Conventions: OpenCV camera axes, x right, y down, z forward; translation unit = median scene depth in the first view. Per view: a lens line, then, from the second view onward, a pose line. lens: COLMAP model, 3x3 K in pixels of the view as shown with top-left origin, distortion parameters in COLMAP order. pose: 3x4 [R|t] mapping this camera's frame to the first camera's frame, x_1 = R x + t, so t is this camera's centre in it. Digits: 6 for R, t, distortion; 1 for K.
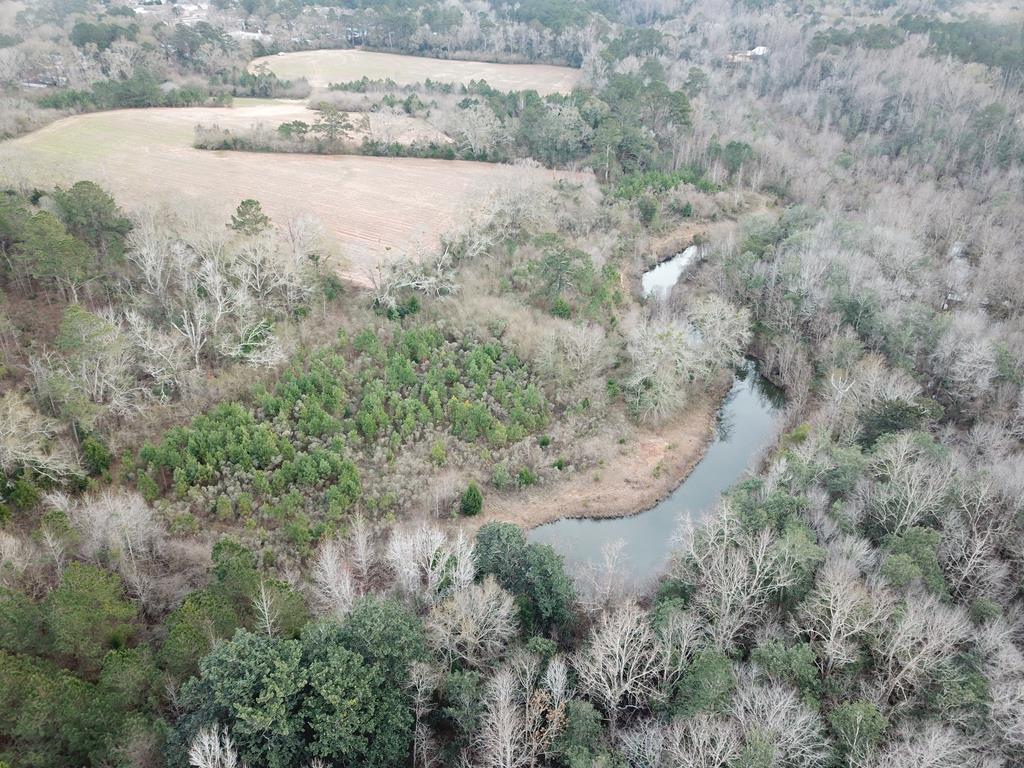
lens RADIAL K [[794.2, 0, 506.3], [0, 794.2, 384.2], [0, 0, 1]] dist [0.007104, -0.006271]
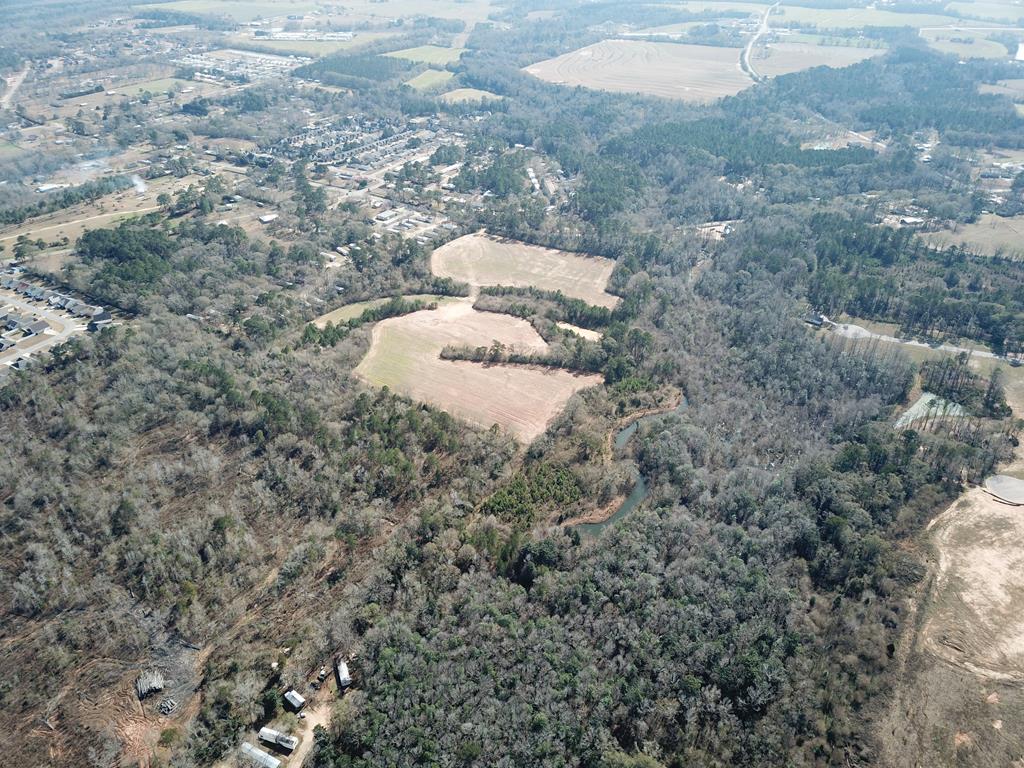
lens RADIAL K [[794.2, 0, 506.3], [0, 794.2, 384.2], [0, 0, 1]] dist [0.007104, -0.006271]
pose [[0.997123, 0.022550, -0.072375, -0.037825], [-0.020125, 0.999217, 0.034059, -0.646183], [0.073087, -0.032504, 0.996796, -2.936984]]
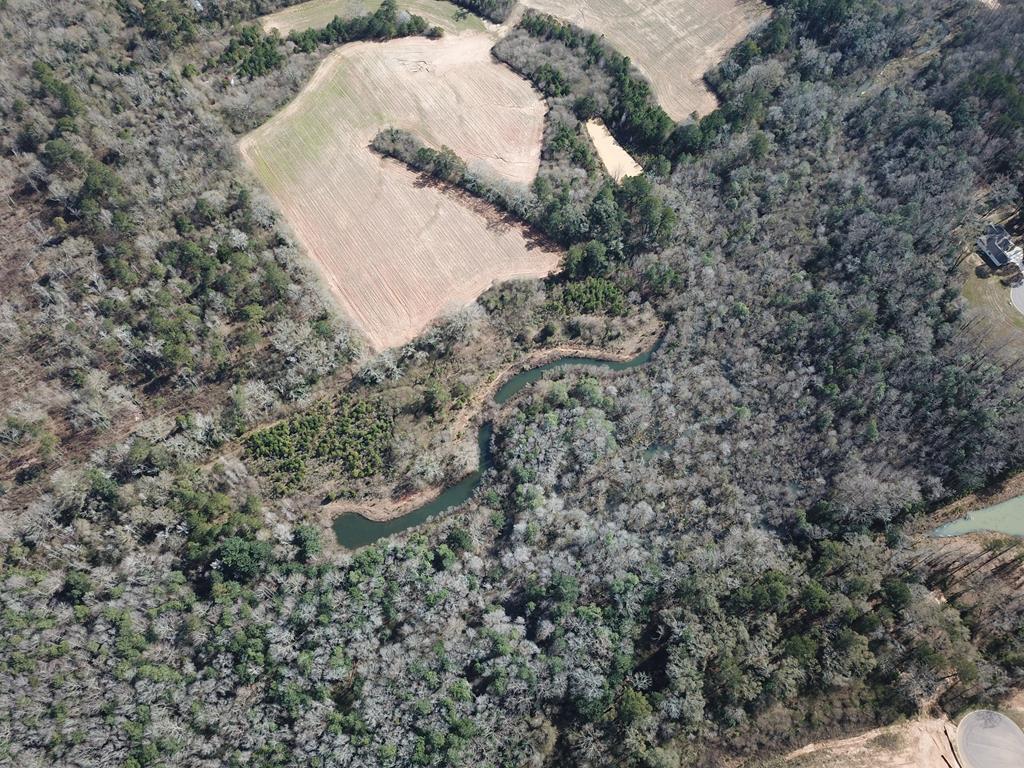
lens RADIAL K [[794.2, 0, 506.3], [0, 794.2, 384.2], [0, 0, 1]] dist [0.007104, -0.006271]
pose [[0.861400, 0.440260, -0.253302, 1.056889], [-0.230438, 0.783159, 0.577547, -1.990555], [0.452646, -0.439129, 0.776065, -0.855342]]
